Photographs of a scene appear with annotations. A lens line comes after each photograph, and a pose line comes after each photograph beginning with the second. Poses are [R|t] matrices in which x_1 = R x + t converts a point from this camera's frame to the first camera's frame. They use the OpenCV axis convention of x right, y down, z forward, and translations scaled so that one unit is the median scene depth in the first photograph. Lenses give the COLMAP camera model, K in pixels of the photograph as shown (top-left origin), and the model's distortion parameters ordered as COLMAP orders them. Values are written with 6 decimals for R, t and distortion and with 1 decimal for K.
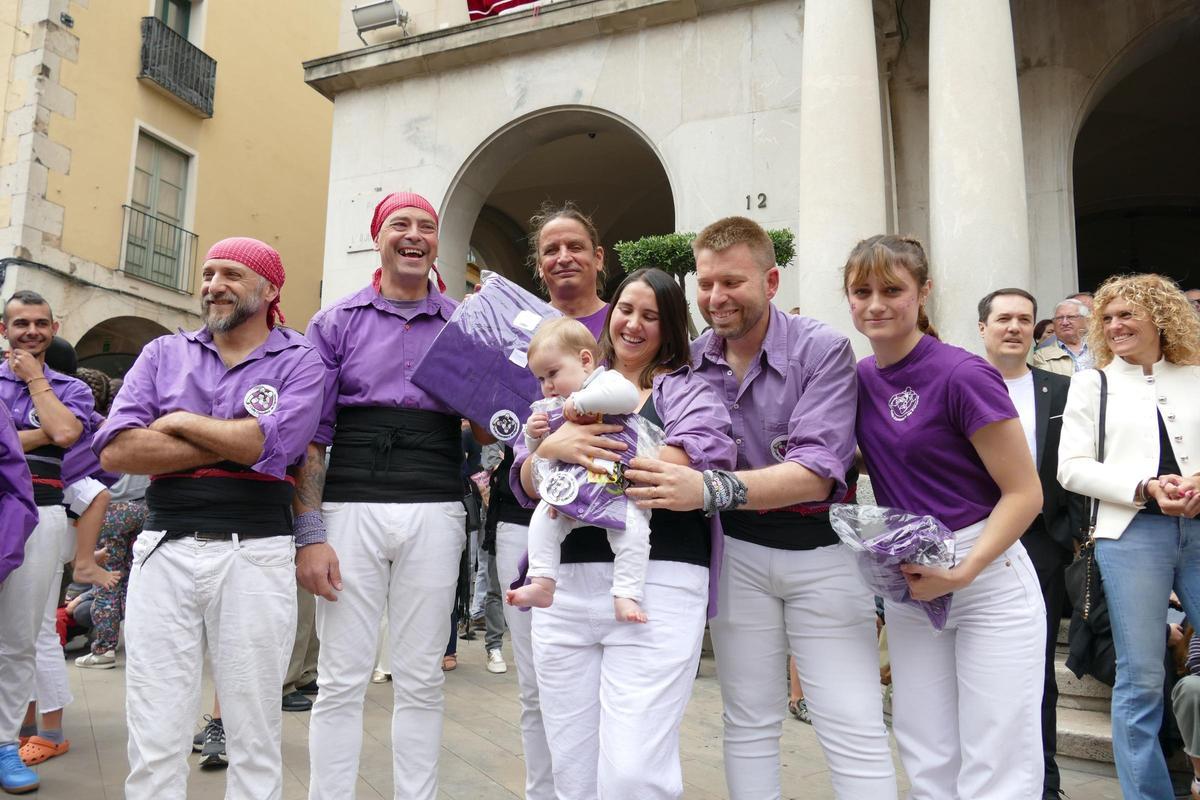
lens RADIAL K [[905.3, 0, 622.7], [0, 905.3, 397.2], [0, 0, 1]] dist [-0.006030, 0.000526]
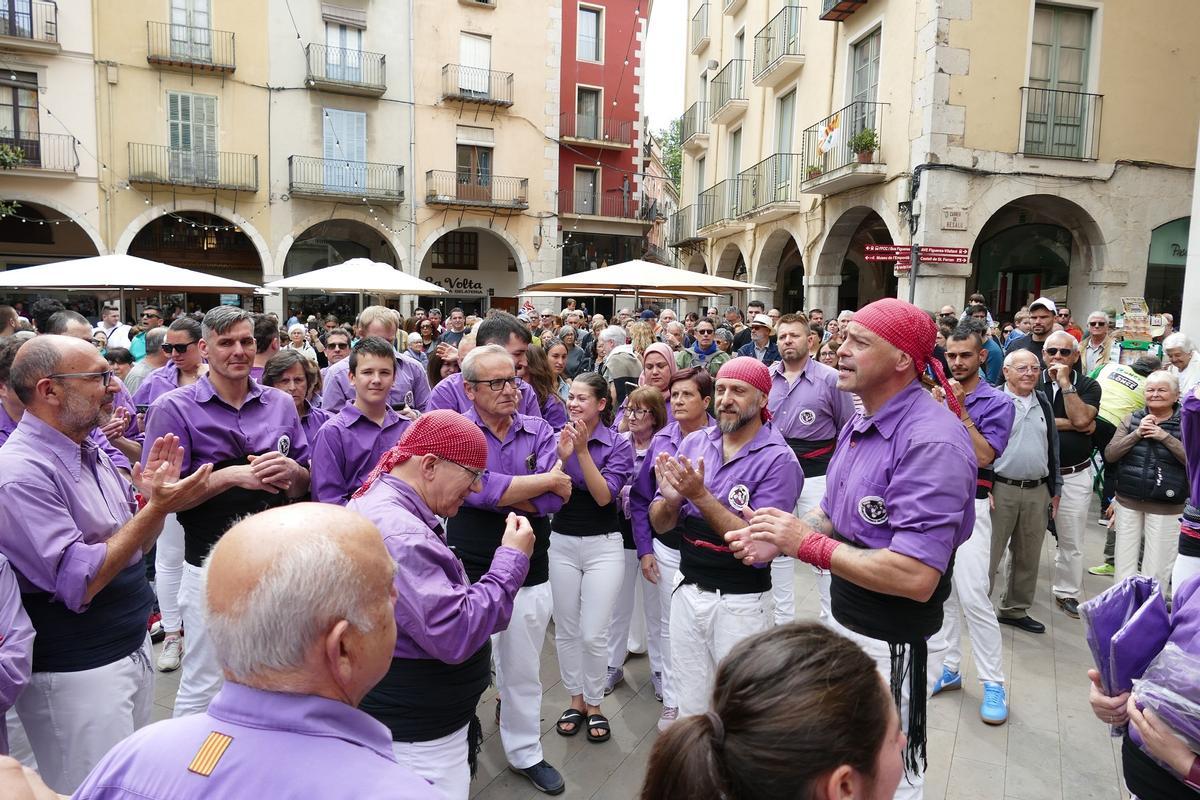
lens RADIAL K [[905.3, 0, 622.7], [0, 905.3, 397.2], [0, 0, 1]] dist [-0.006030, 0.000526]
pose [[0.487333, 0.100566, -0.867406, 0.172427], [0.107091, 0.978964, 0.173667, -0.100090], [0.866625, -0.177525, 0.466312, 0.059638]]
